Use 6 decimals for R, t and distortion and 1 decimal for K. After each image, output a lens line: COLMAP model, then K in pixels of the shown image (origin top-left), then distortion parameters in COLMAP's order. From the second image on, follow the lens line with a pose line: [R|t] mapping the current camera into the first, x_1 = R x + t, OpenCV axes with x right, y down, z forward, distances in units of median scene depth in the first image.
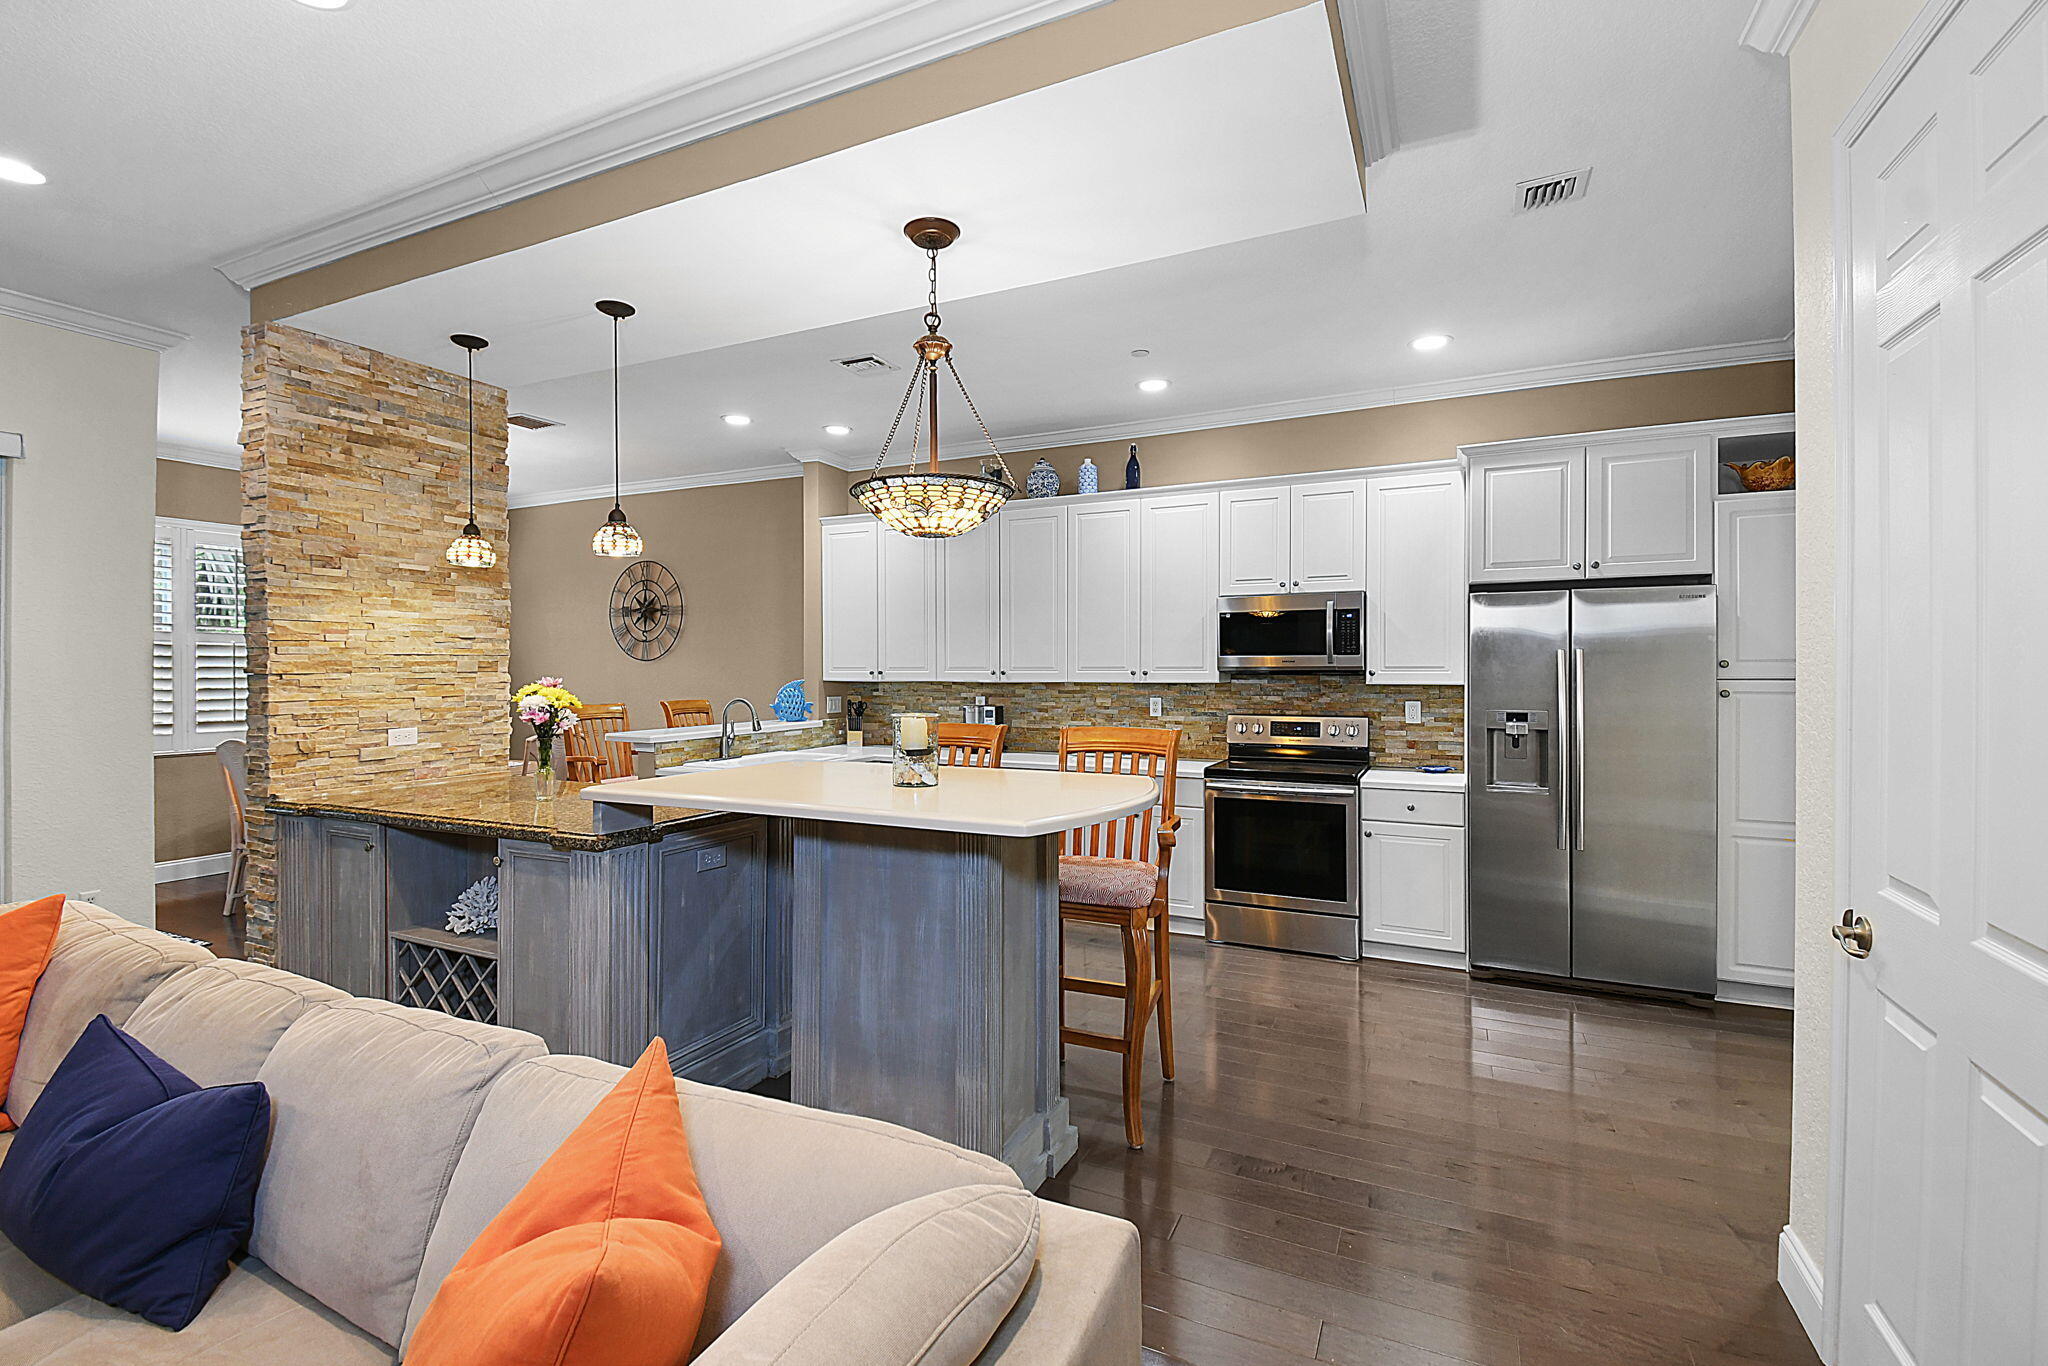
lens RADIAL K [[905.3, 0, 1009.1], [0, 905.3, 672.4], [0, 0, 1]] dist [0.036833, -0.028089]
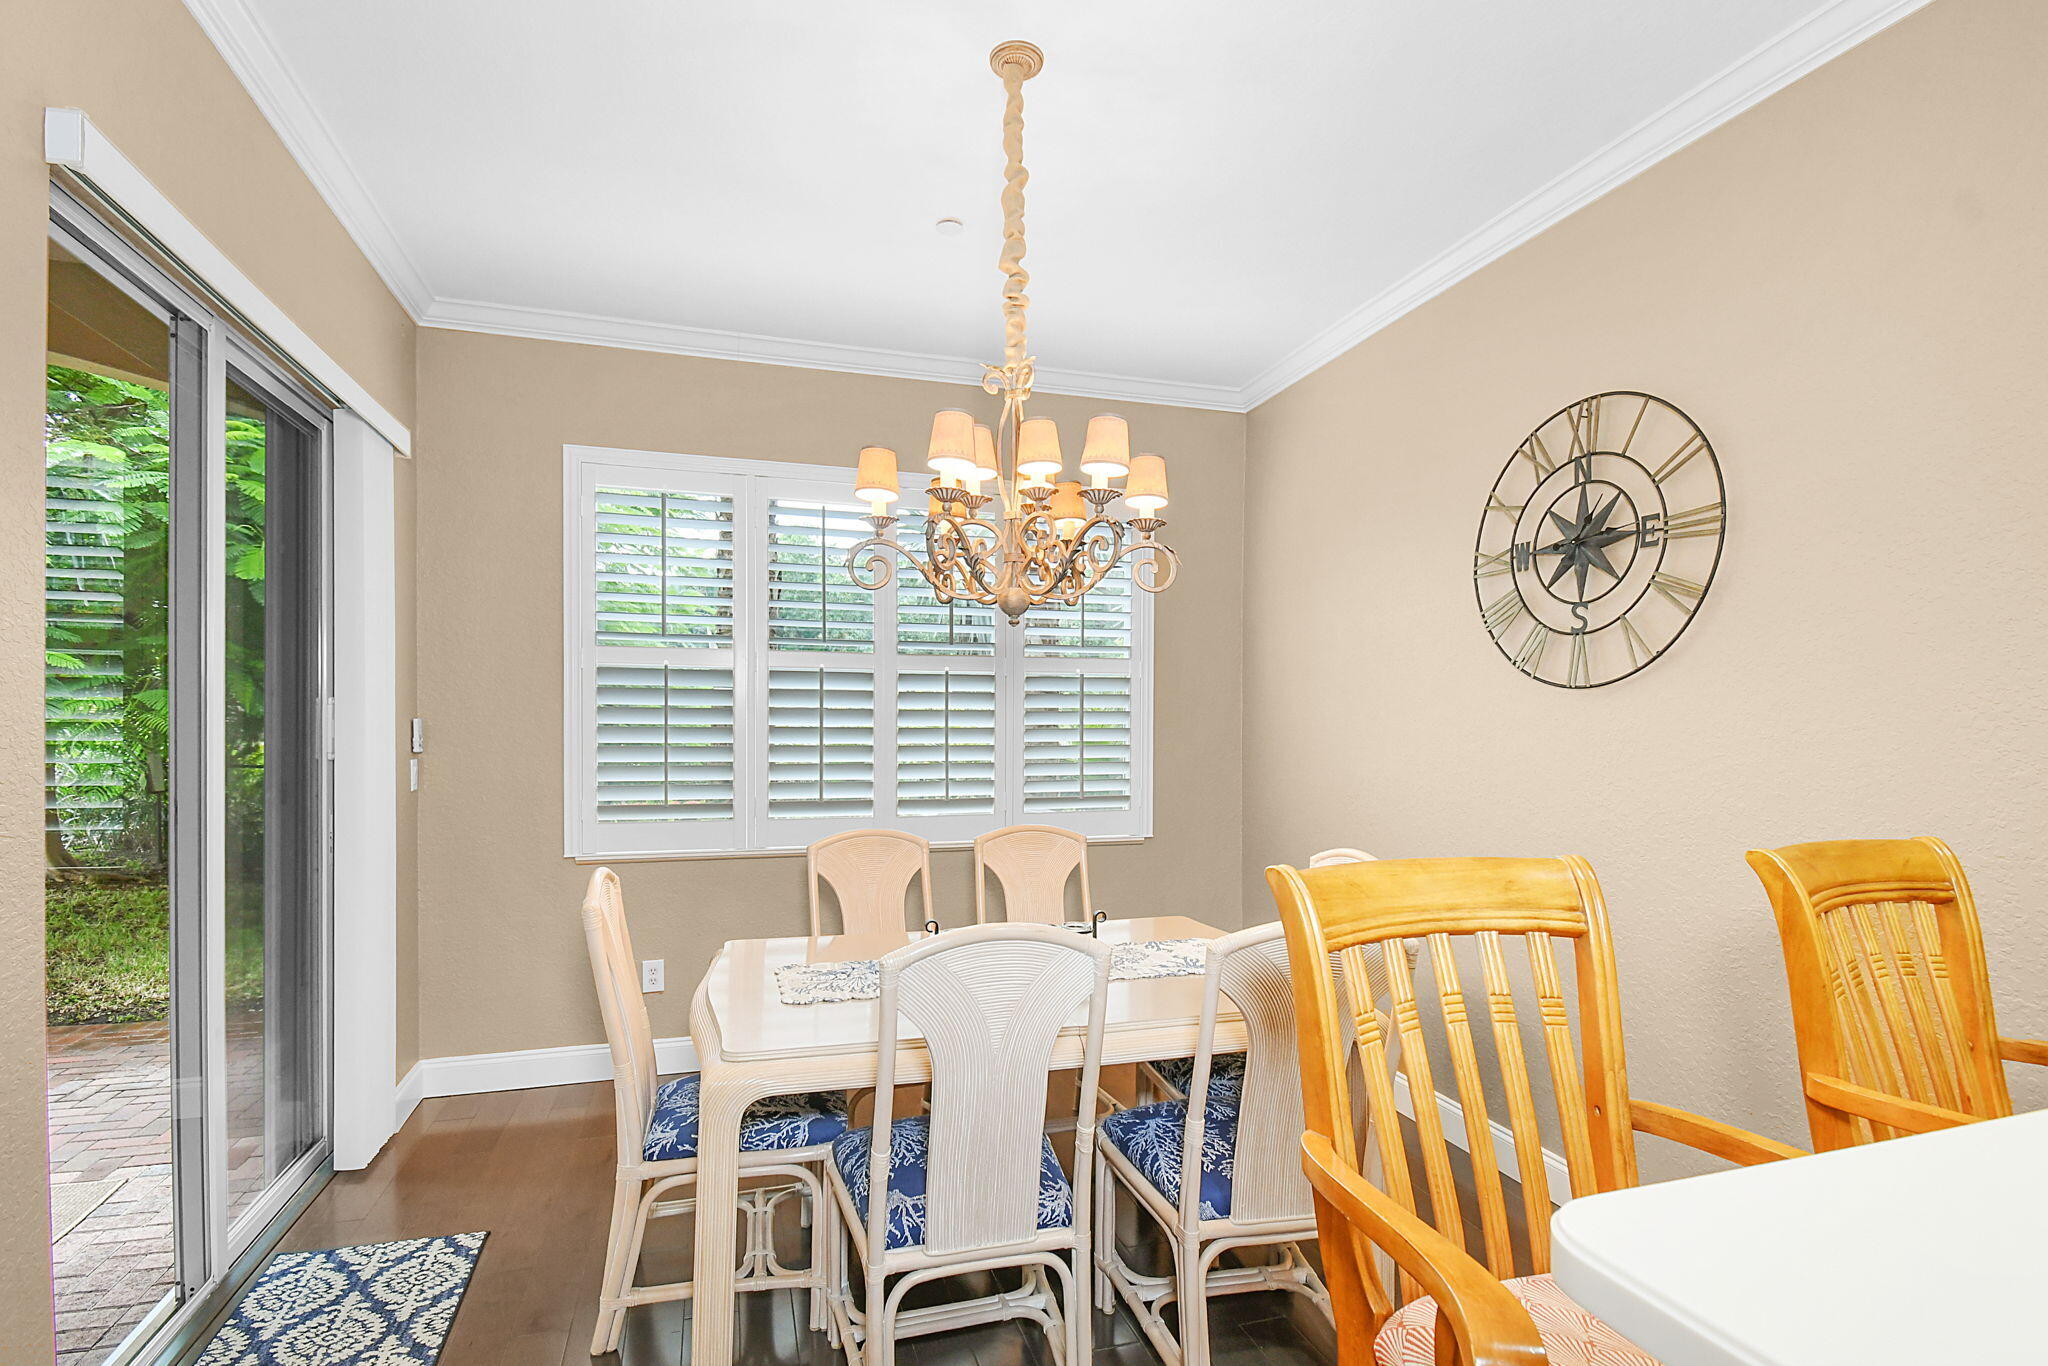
lens RADIAL K [[942.1, 0, 1024.0], [0, 942.1, 683.0], [0, 0, 1]] dist [0.048754, -0.032790]
pose [[0.682334, -0.026956, -0.730544, -0.483515], [-0.005809, 0.999088, -0.042291, 0.004072], [0.731018, 0.033100, 0.681555, 1.031492]]
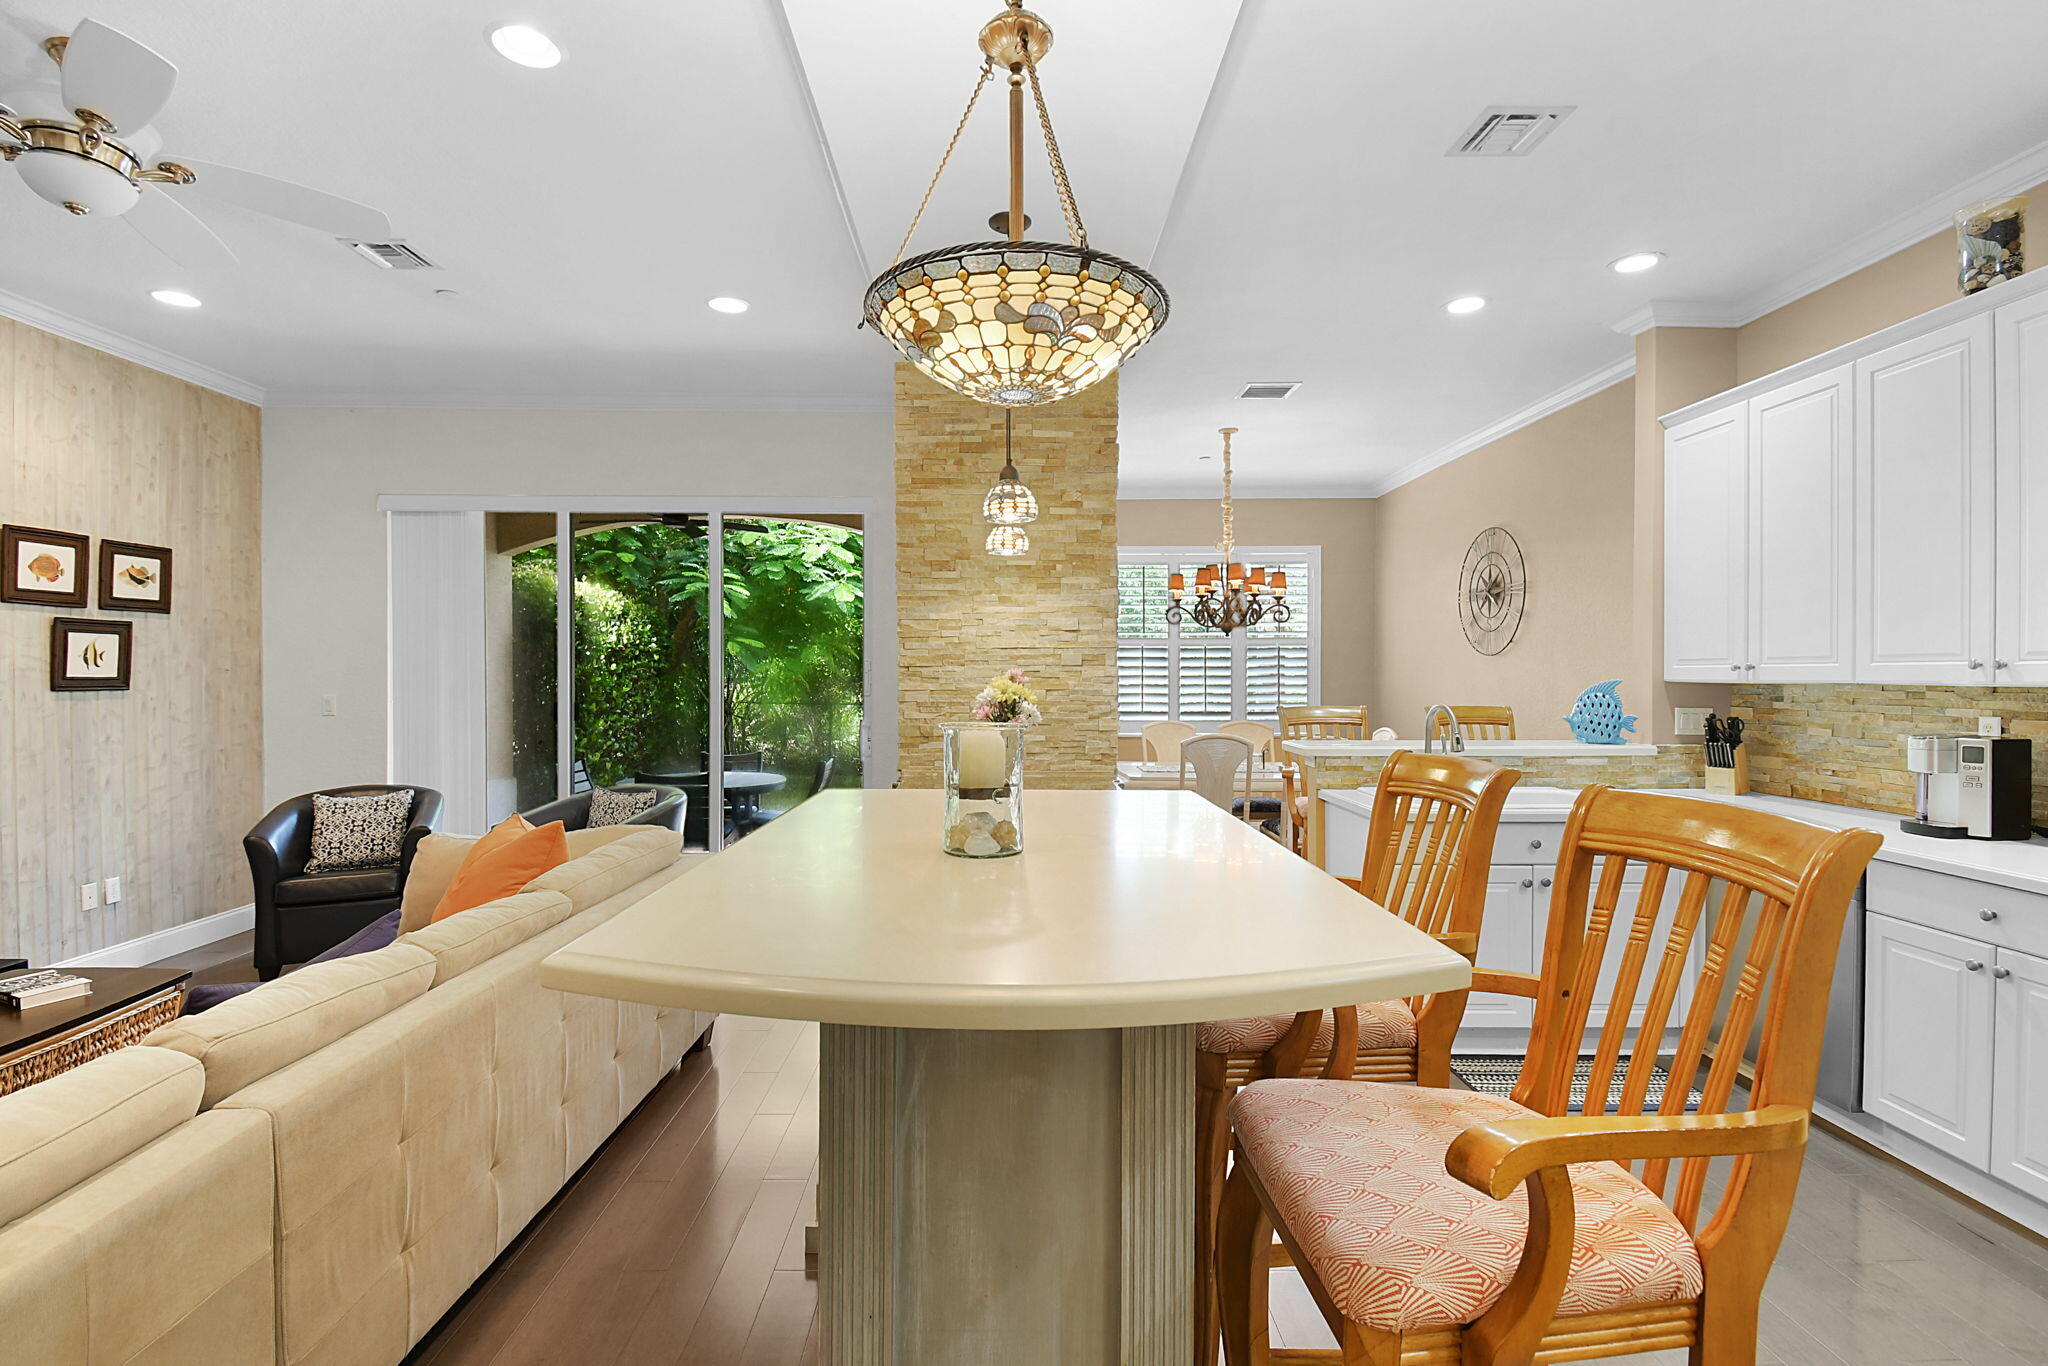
lens RADIAL K [[942.1, 0, 1024.0], [0, 942.1, 683.0], [0, 0, 1]] dist [0.048754, -0.032790]
pose [[0.451665, 0.009192, -0.892140, 0.262704], [-0.003924, 0.999958, 0.008317, 0.009736], [0.892179, -0.000256, 0.451682, 0.467123]]
